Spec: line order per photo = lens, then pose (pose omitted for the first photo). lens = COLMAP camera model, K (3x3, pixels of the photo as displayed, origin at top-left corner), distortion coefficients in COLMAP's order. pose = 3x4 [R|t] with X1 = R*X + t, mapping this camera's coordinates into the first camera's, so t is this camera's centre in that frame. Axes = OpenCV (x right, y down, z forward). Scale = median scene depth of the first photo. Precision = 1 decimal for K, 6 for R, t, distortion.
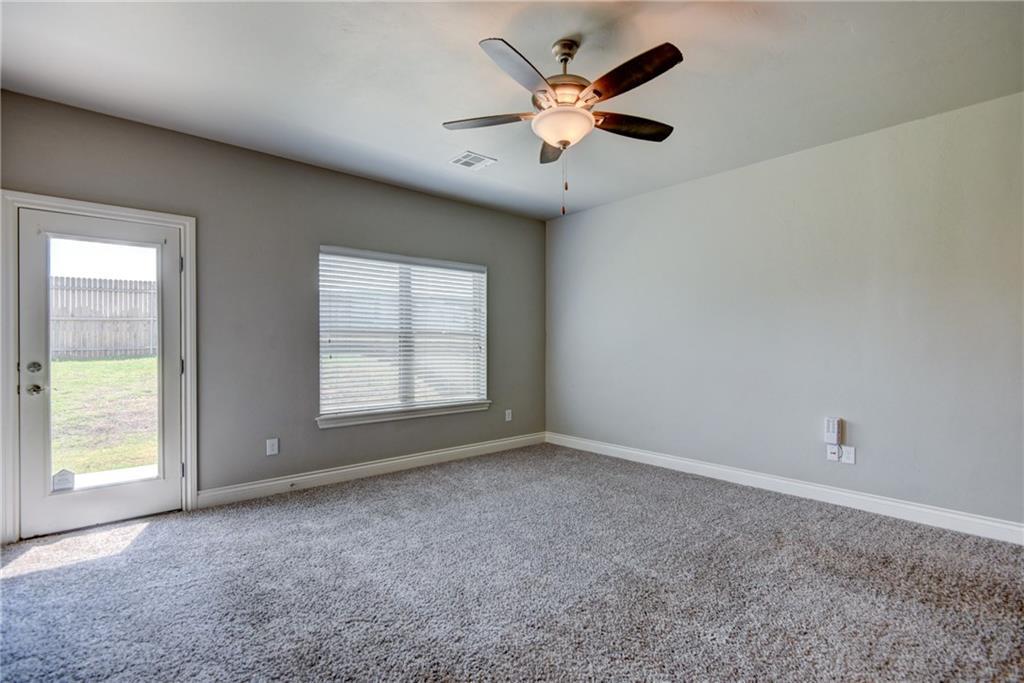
lens RADIAL K [[474.2, 0, 515.9], [0, 474.2, 346.1], [0, 0, 1]] dist [0.010461, -0.009070]
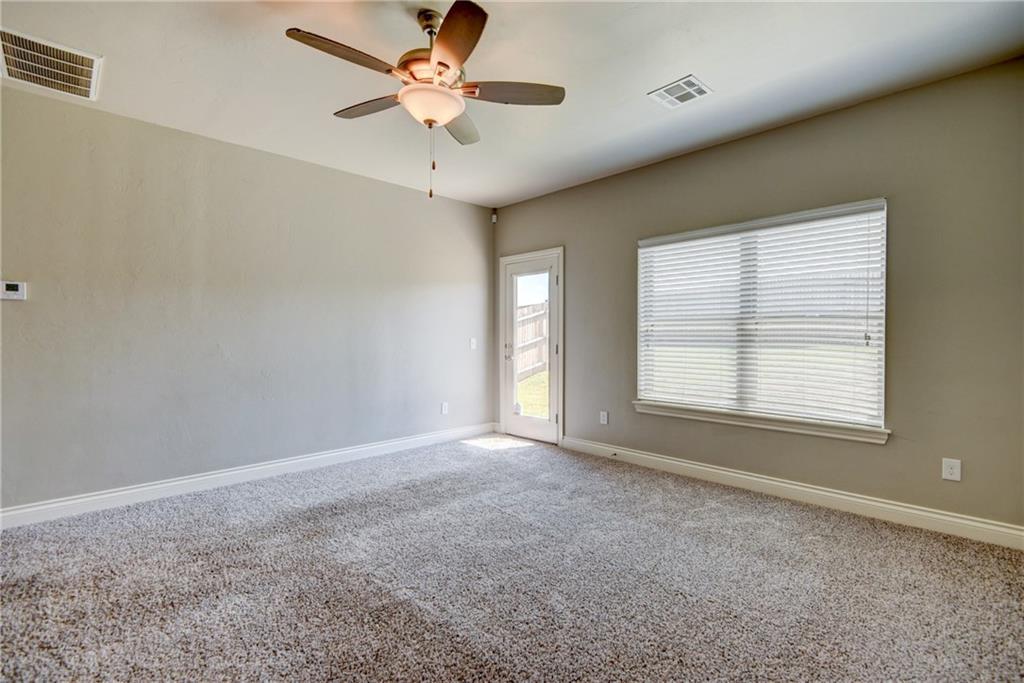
lens RADIAL K [[474.2, 0, 514.2], [0, 474.2, 344.4], [0, 0, 1]] dist [0.010461, -0.009070]
pose [[0.040187, 0.021005, -0.998971, 0.644069], [0.002039, 0.999775, 0.021104, -0.002584], [0.999190, -0.002885, 0.040135, 0.673166]]
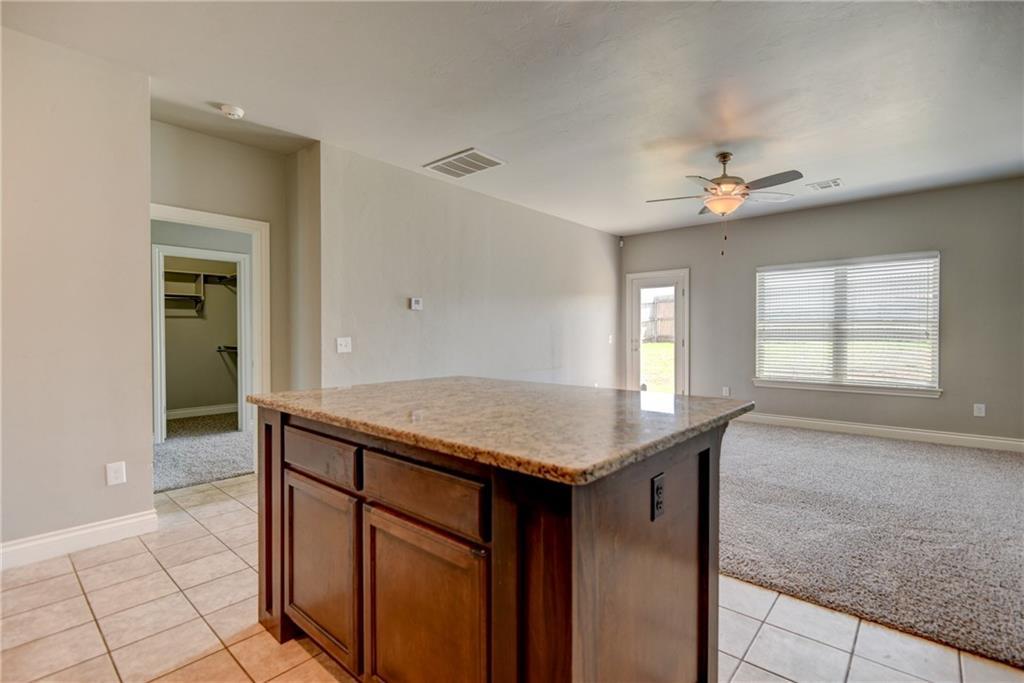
lens RADIAL K [[474.2, 0, 515.3], [0, 474.2, 341.0], [0, 0, 1]] dist [0.010461, -0.009070]
pose [[0.132175, 0.020791, -0.991008, 1.011357], [0.005773, 0.999747, 0.021744, -0.011740], [0.991210, -0.008595, 0.132021, 0.017988]]
